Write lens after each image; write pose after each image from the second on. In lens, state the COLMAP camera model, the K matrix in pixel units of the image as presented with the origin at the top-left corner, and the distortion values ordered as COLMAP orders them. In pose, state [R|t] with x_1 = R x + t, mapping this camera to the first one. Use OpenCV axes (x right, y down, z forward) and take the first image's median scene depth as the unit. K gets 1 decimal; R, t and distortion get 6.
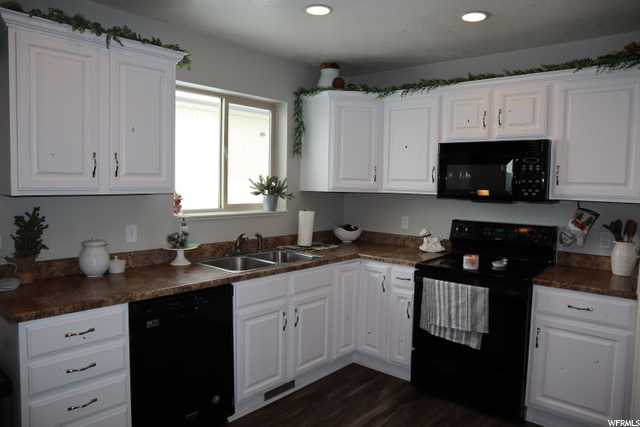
lens RADIAL K [[440.2, 0, 320.5], [0, 440.2, 208.9], [0, 0, 1]] dist [-0.113145, 0.060040]
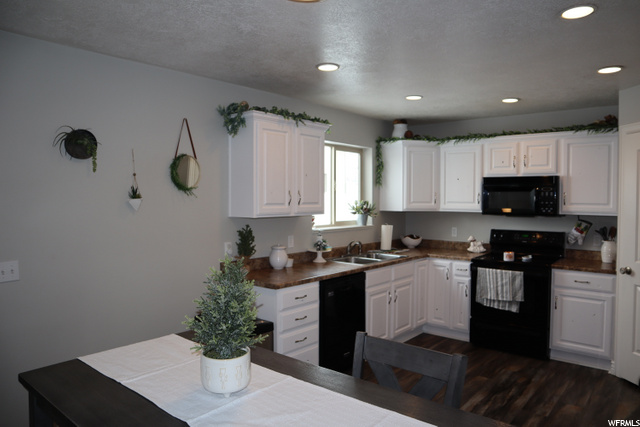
lens RADIAL K [[440.2, 0, 319.5], [0, 440.2, 209.5], [0, 0, 1]] dist [-0.113145, 0.060040]
pose [[0.999863, -0.015975, 0.004284, -0.321685], [0.016113, 0.999282, -0.034280, -0.000786], [-0.003734, 0.034345, 0.999403, -0.511062]]
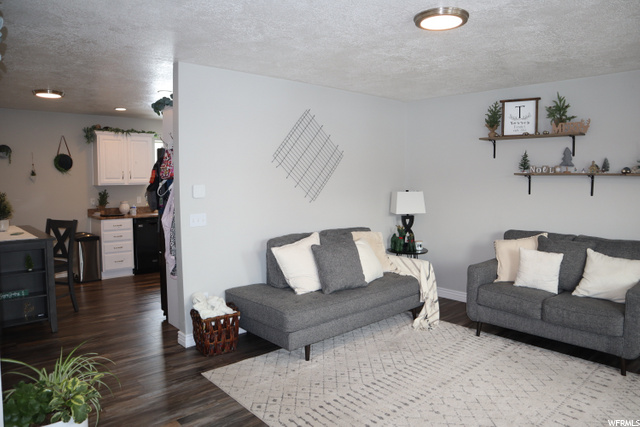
lens RADIAL K [[440.2, 0, 319.0], [0, 440.2, 211.3], [0, 0, 1]] dist [-0.113145, 0.060040]
pose [[0.992027, -0.005862, -0.125893, 0.947810], [0.007894, 0.999846, 0.015644, 0.089049], [0.125782, -0.016513, 0.991921, -1.431090]]
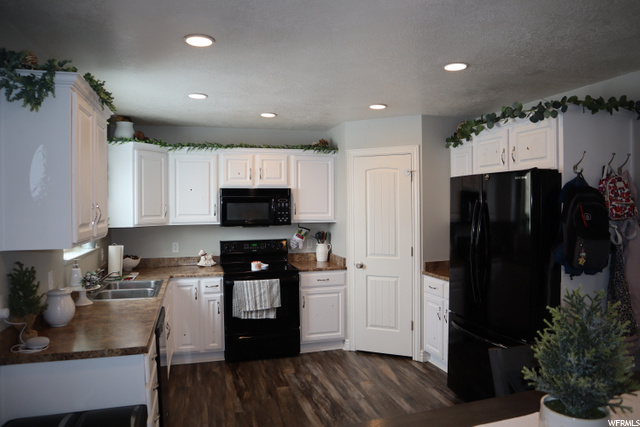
lens RADIAL K [[440.2, 0, 319.4], [0, 440.2, 211.0], [0, 0, 1]] dist [-0.113145, 0.060040]
pose [[0.546451, -0.034076, 0.836797, -0.846179], [0.072699, 0.997330, -0.006861, -0.047929], [-0.834329, 0.064584, 0.547470, -0.057861]]
